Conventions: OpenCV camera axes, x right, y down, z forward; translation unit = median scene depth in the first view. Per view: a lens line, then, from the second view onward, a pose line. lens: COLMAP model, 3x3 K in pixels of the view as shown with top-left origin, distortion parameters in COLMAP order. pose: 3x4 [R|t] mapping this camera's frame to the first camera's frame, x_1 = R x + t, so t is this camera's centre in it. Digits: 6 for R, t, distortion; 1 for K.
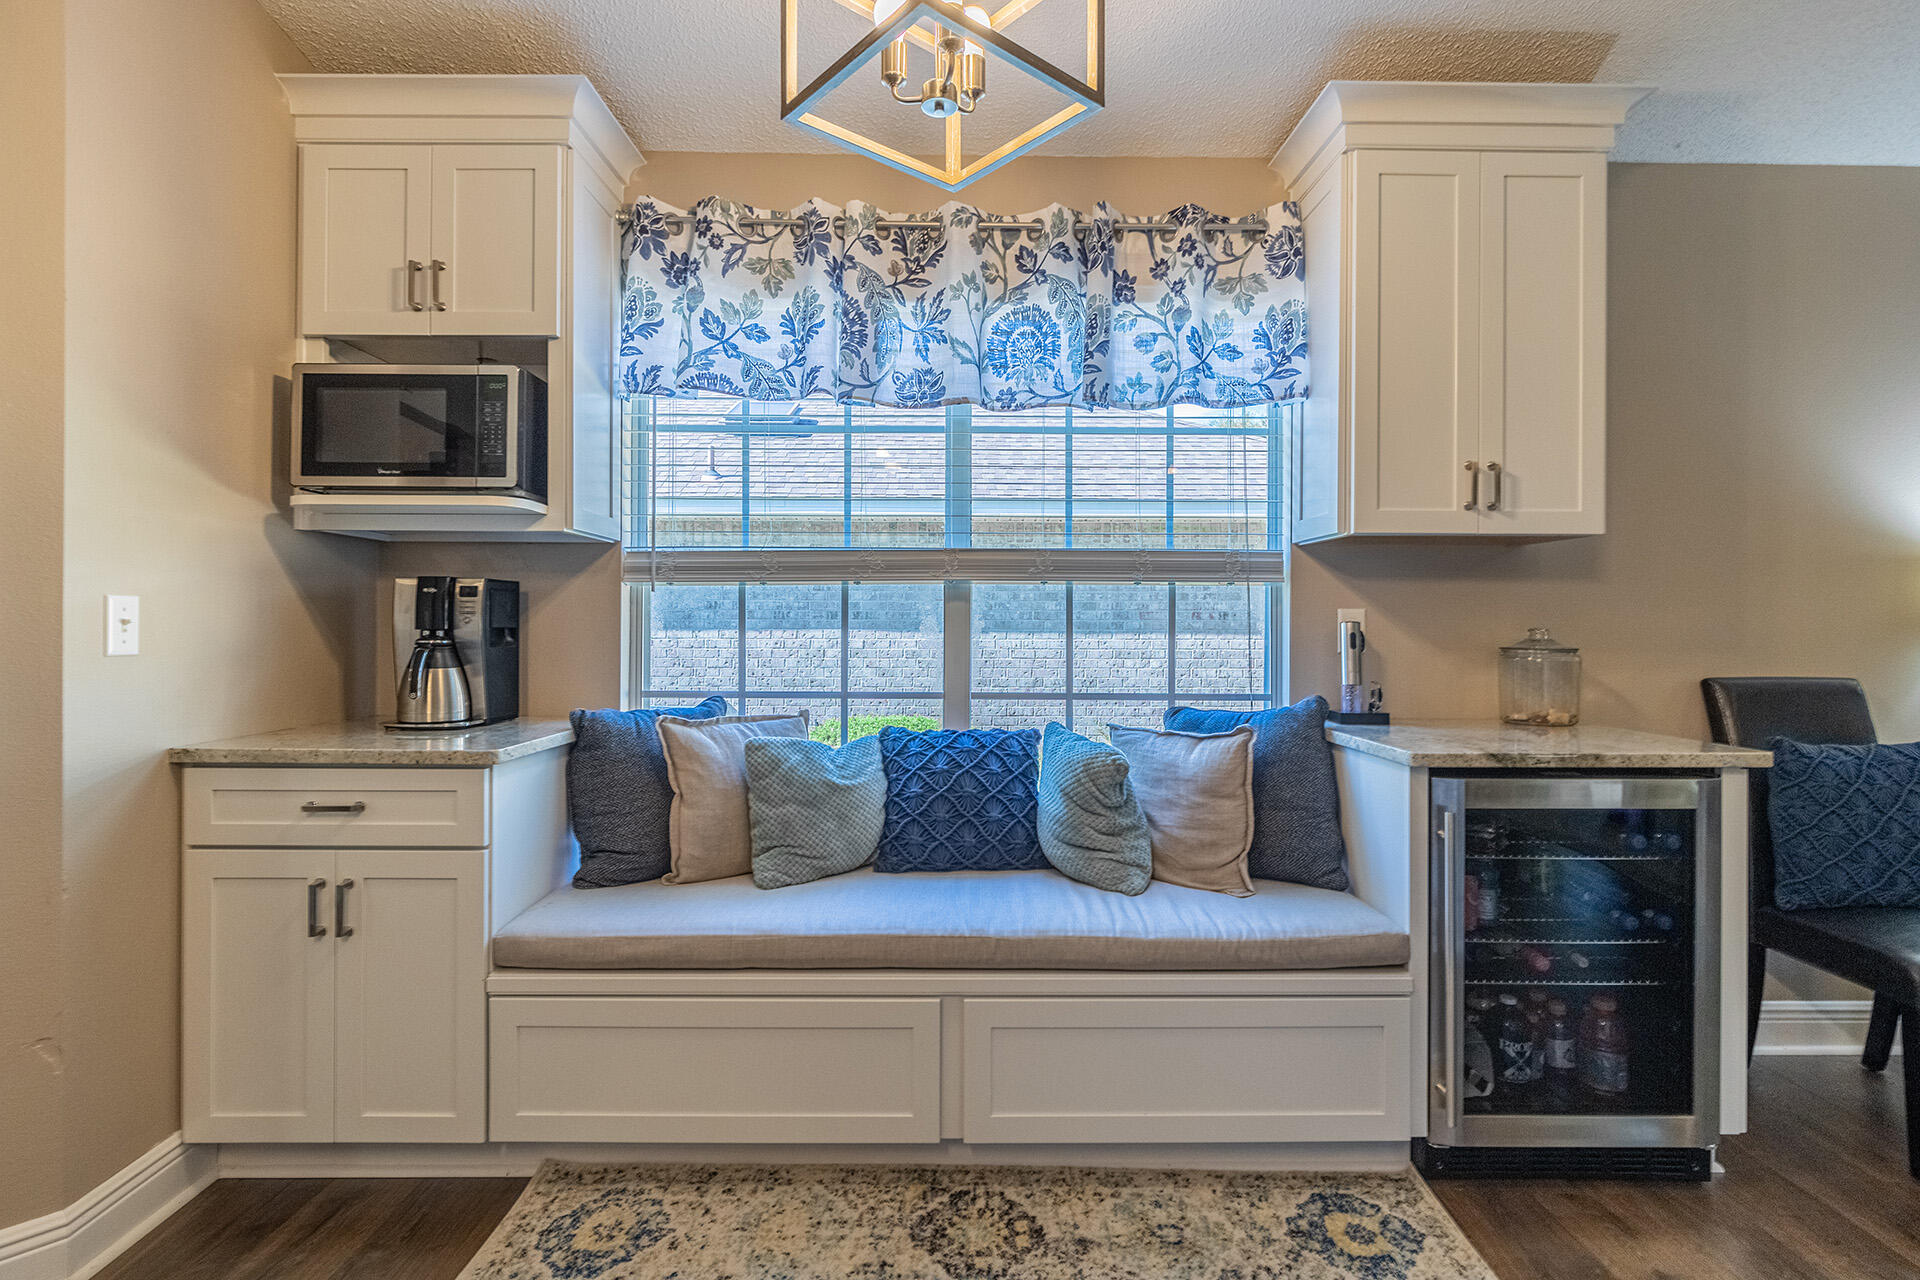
lens RADIAL K [[901.3, 0, 961.0], [0, 901.3, 615.6], [0, 0, 1]] dist [-0.009991, -0.000113]
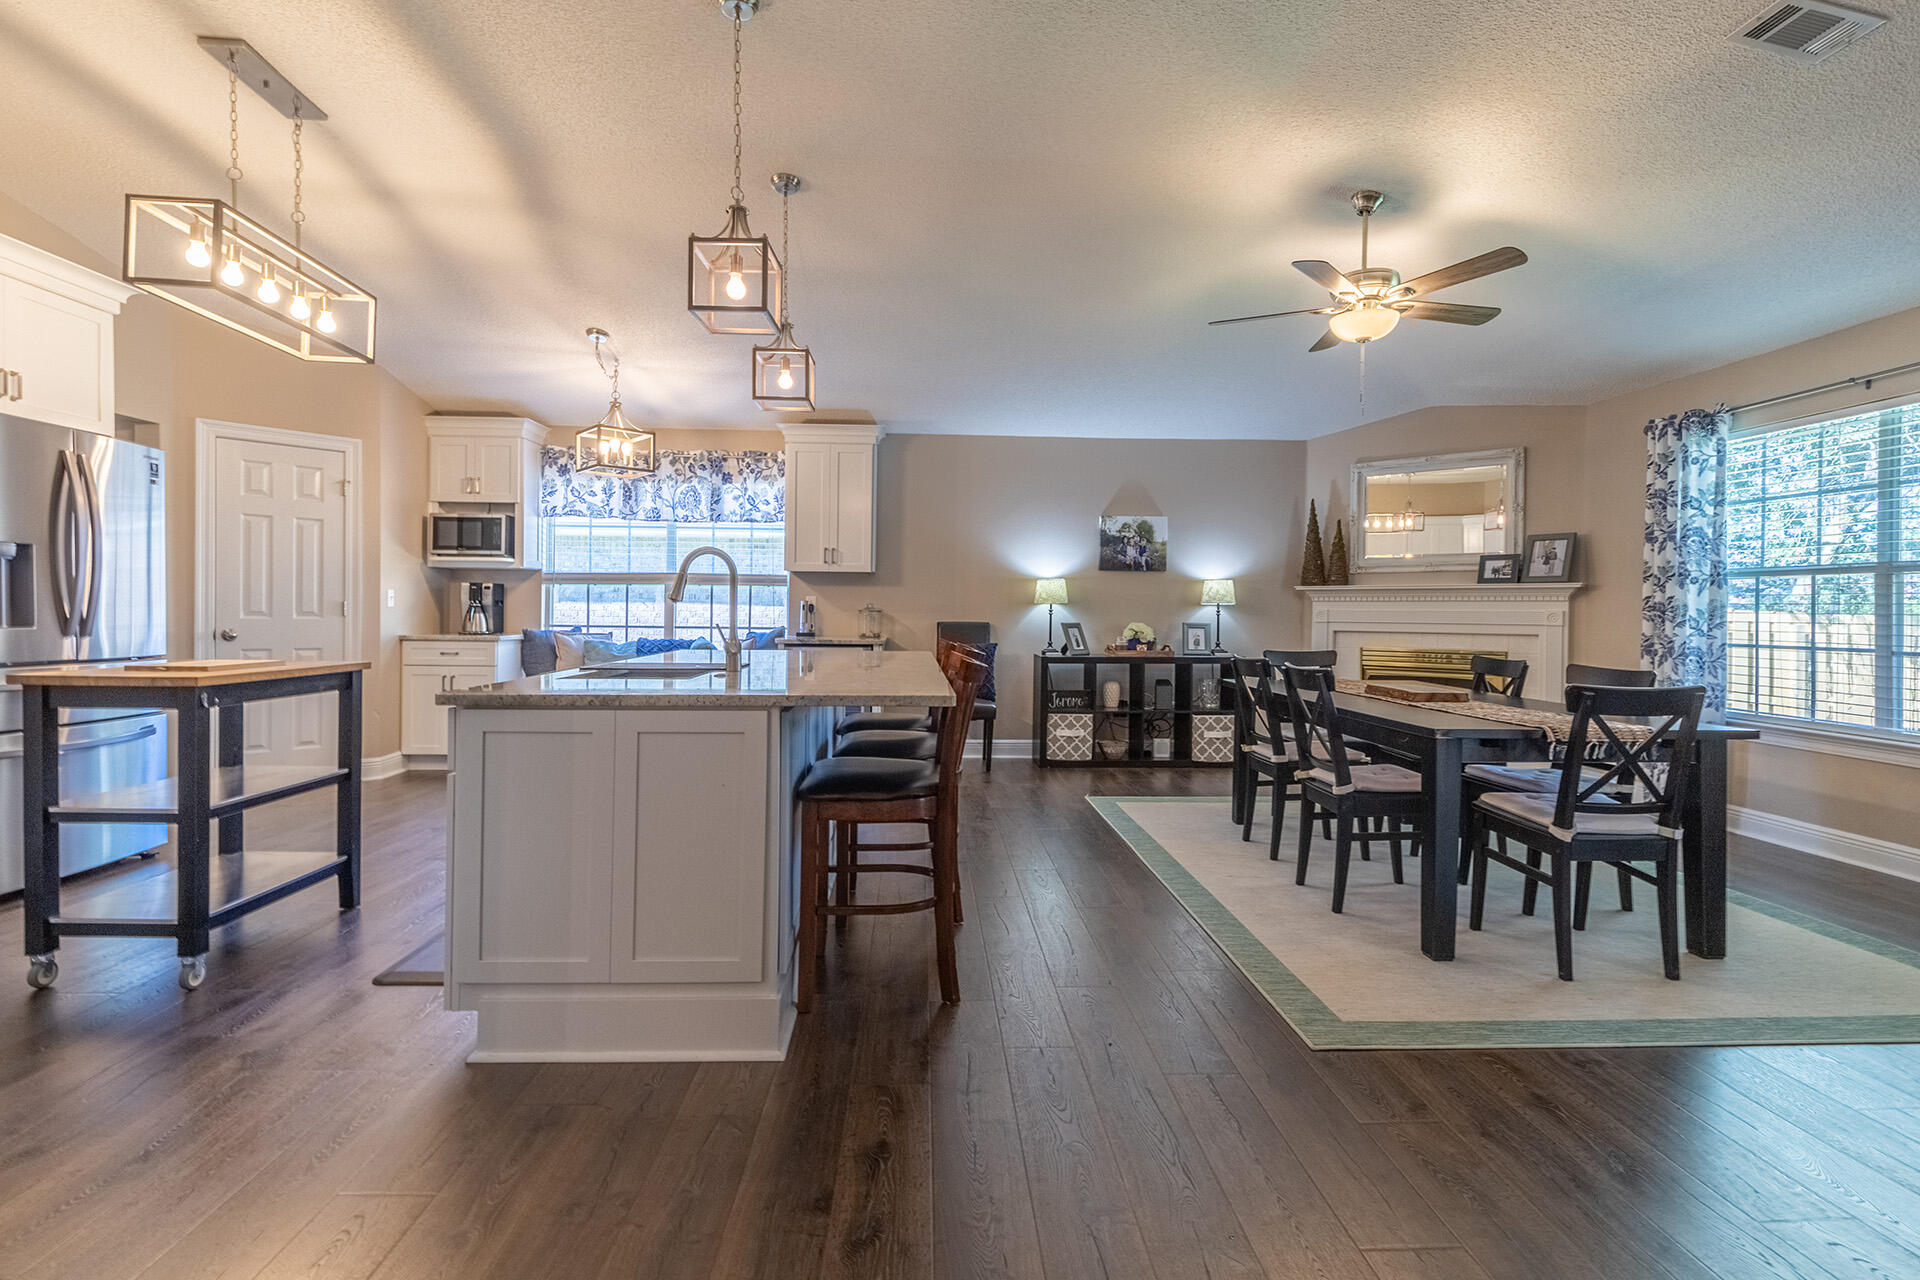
lens RADIAL K [[887.9, 0, 955.2], [0, 887.9, 613.6], [0, 0, 1]] dist [0.001054, 0.000270]
pose [[0.999213, 0.005252, 0.039305, 0.788379], [-0.005591, 0.999948, 0.008520, 0.022367], [-0.039258, -0.008733, 0.999191, -1.785097]]
